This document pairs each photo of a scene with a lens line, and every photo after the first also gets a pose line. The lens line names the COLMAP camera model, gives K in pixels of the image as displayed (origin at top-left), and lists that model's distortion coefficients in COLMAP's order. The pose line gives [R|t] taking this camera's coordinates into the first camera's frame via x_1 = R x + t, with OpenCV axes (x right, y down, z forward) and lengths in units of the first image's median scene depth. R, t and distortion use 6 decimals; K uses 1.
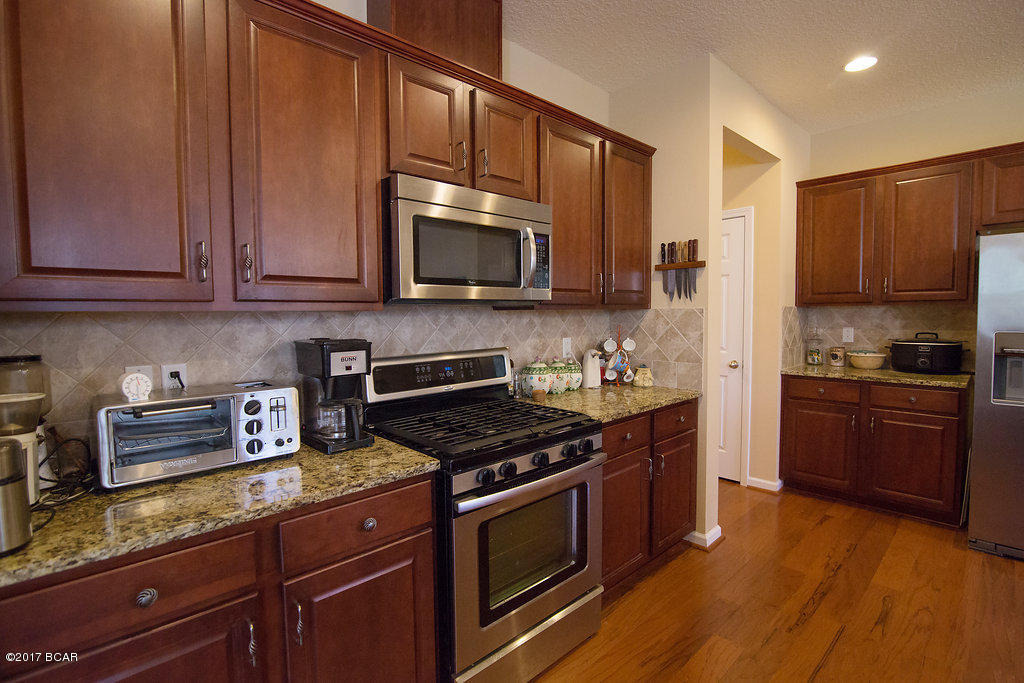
lens RADIAL K [[470.7, 0, 508.5], [0, 470.7, 343.8], [0, 0, 1]] dist [-0.021324, 0.001254]
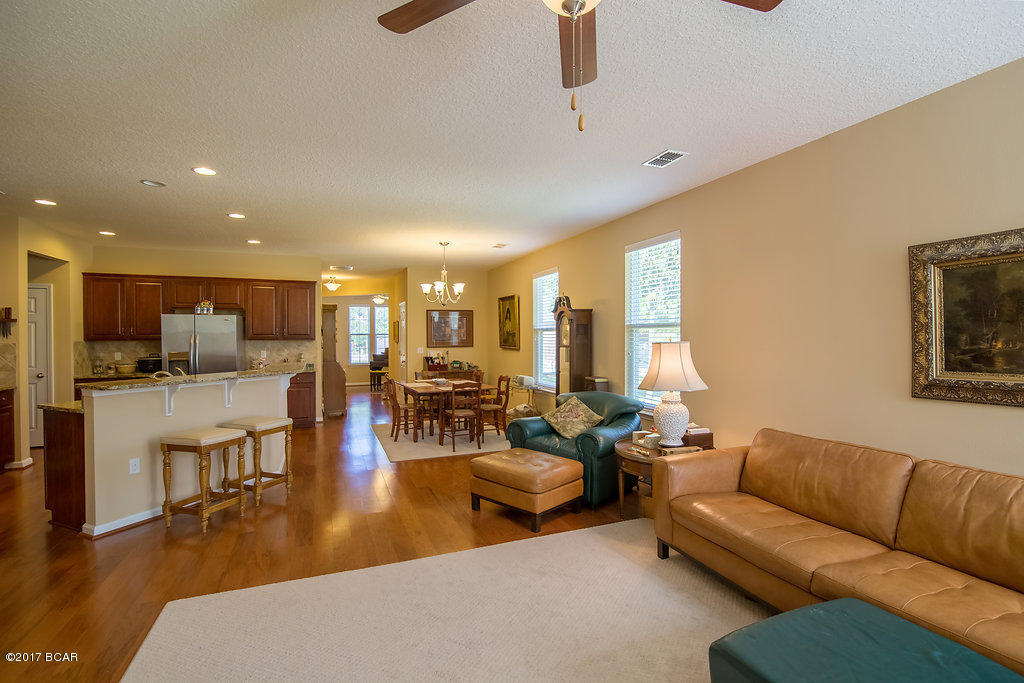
lens RADIAL K [[470.7, 0, 512.3], [0, 470.7, 339.2], [0, 0, 1]] dist [-0.021324, 0.001254]
pose [[0.348853, 0.008734, 0.937137, -0.629085], [0.057039, 0.997905, -0.030533, 0.081236], [-0.935440, 0.064105, 0.347624, -1.530919]]
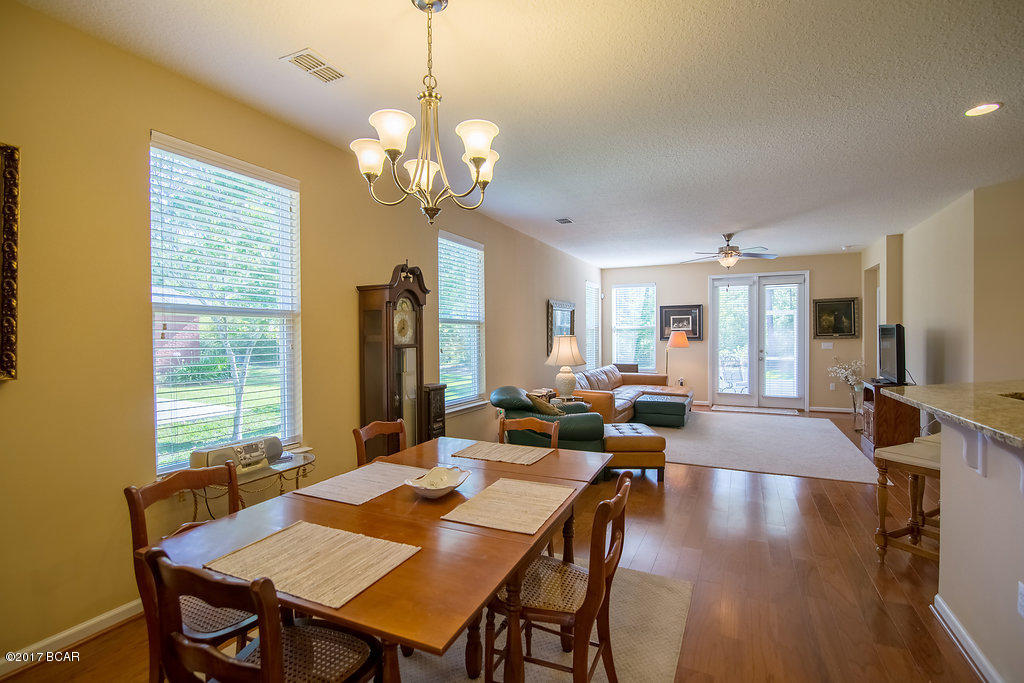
lens RADIAL K [[470.7, 0, 511.1], [0, 470.7, 339.2], [0, 0, 1]] dist [-0.021324, 0.001254]
pose [[-0.930835, 0.021219, -0.364822, 1.718183], [-0.004828, 0.997512, 0.070337, -0.055575], [0.365407, 0.067234, -0.928417, 0.372741]]
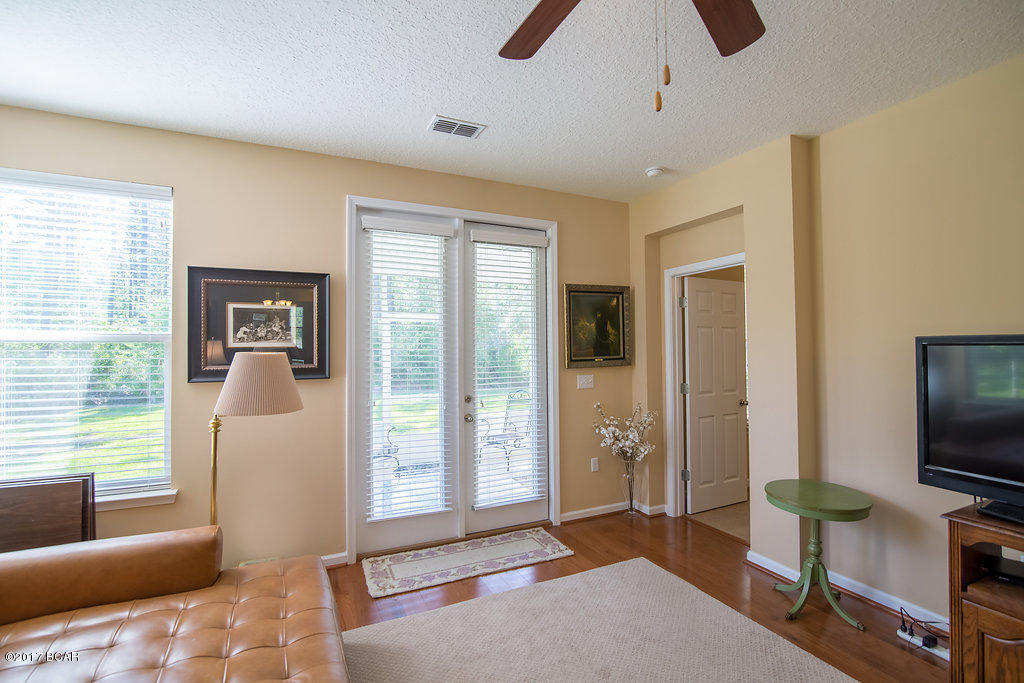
lens RADIAL K [[470.7, 0, 514.1], [0, 470.7, 341.2], [0, 0, 1]] dist [-0.021324, 0.001254]
pose [[-0.288274, -0.002906, -0.957544, 0.217178], [-0.048701, 0.998746, 0.011631, 0.054215], [0.956309, 0.049986, -0.288054, -1.451218]]
